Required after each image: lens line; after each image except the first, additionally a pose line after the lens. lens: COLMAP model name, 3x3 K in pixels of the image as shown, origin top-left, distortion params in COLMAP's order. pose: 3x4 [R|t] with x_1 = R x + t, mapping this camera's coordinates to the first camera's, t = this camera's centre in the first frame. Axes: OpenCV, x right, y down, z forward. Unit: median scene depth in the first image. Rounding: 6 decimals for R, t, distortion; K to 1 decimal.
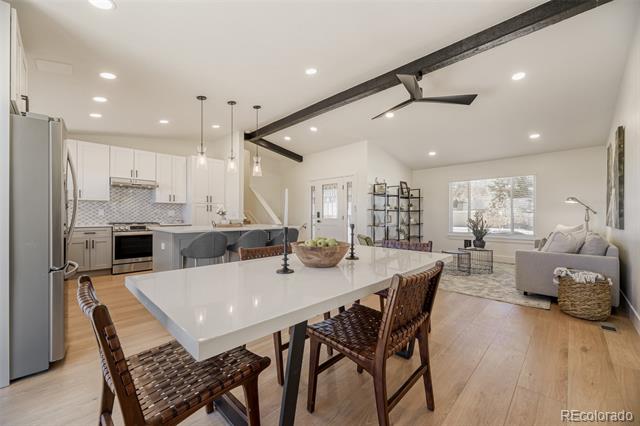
lens RADIAL K [[256.1, 0, 320.7], [0, 256.1, 214.0], [0, 0, 1]] dist [0.000388, -0.000021]
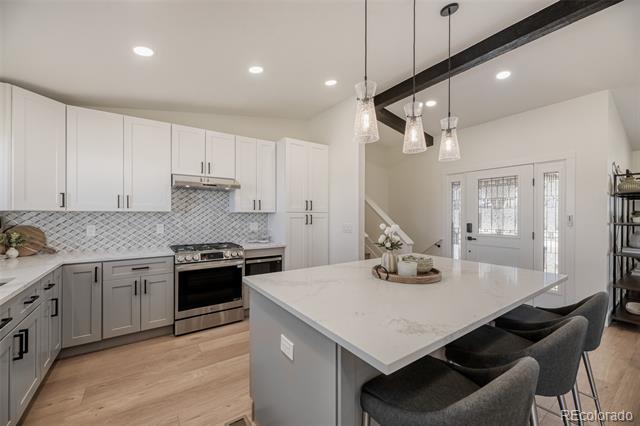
lens RADIAL K [[256.1, 0, 320.3], [0, 256.1, 212.8], [0, 0, 1]] dist [0.000388, -0.000021]
pose [[0.982881, -0.003116, -0.184216, -0.328690], [0.002519, 0.999991, -0.003474, -0.042539], [0.184225, 0.002951, 0.982880, 0.423854]]
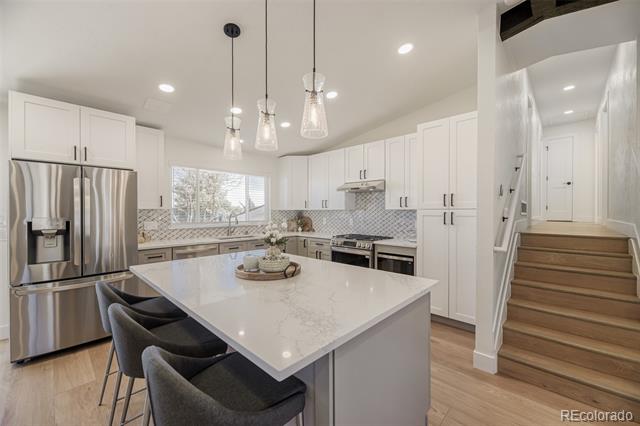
lens RADIAL K [[256.1, 0, 322.2], [0, 256.1, 213.4], [0, 0, 1]] dist [0.000388, -0.000021]
pose [[0.018143, 0.003674, -0.999829, 0.065093], [0.001669, 0.999992, 0.003705, -0.039326], [0.999834, -0.001736, 0.018136, 0.850593]]
